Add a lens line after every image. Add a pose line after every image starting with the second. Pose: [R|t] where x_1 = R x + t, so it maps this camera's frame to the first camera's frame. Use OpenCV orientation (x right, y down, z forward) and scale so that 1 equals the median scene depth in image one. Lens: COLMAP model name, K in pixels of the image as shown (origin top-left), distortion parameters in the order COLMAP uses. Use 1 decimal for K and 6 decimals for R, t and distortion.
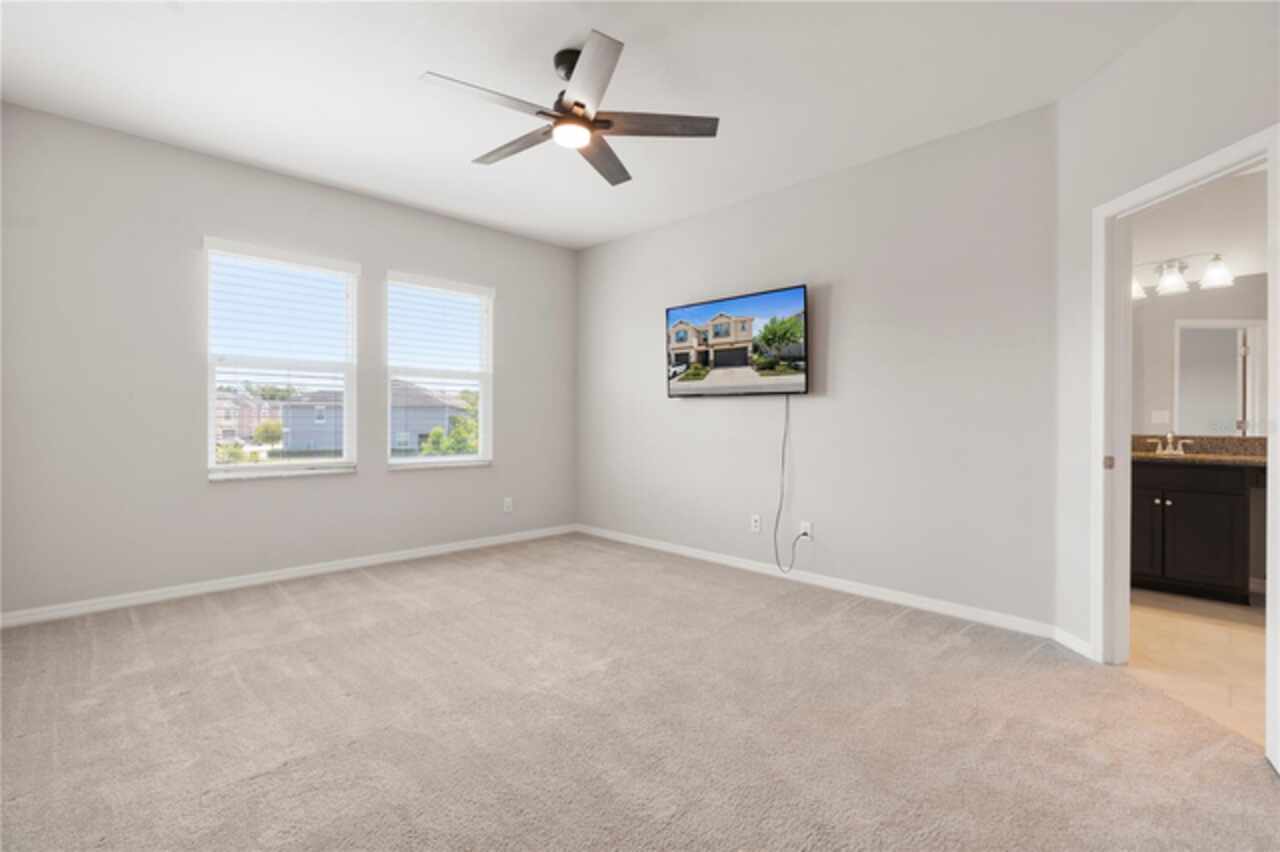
lens RADIAL K [[568.2, 0, 659.3], [0, 568.2, 427.6], [0, 0, 1]] dist [-0.000379, -0.000256]
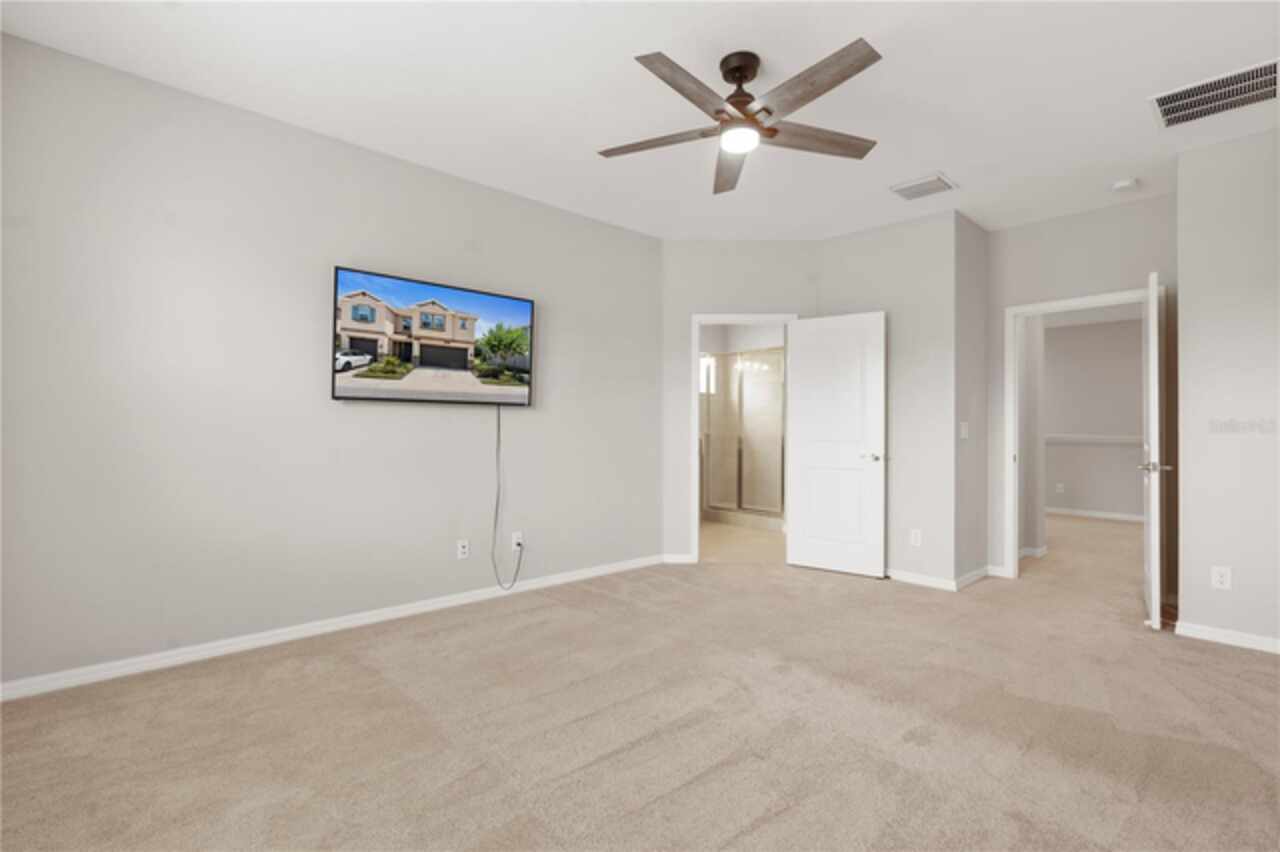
lens RADIAL K [[580.8, 0, 639.8], [0, 580.8, 424.5], [0, 0, 1]] dist [-0.001342, -0.000254]
pose [[0.074650, -0.000778, 0.997209, -0.719974], [0.012675, 0.999920, -0.000168, -0.021982], [-0.997129, 0.012652, 0.074654, 0.672864]]
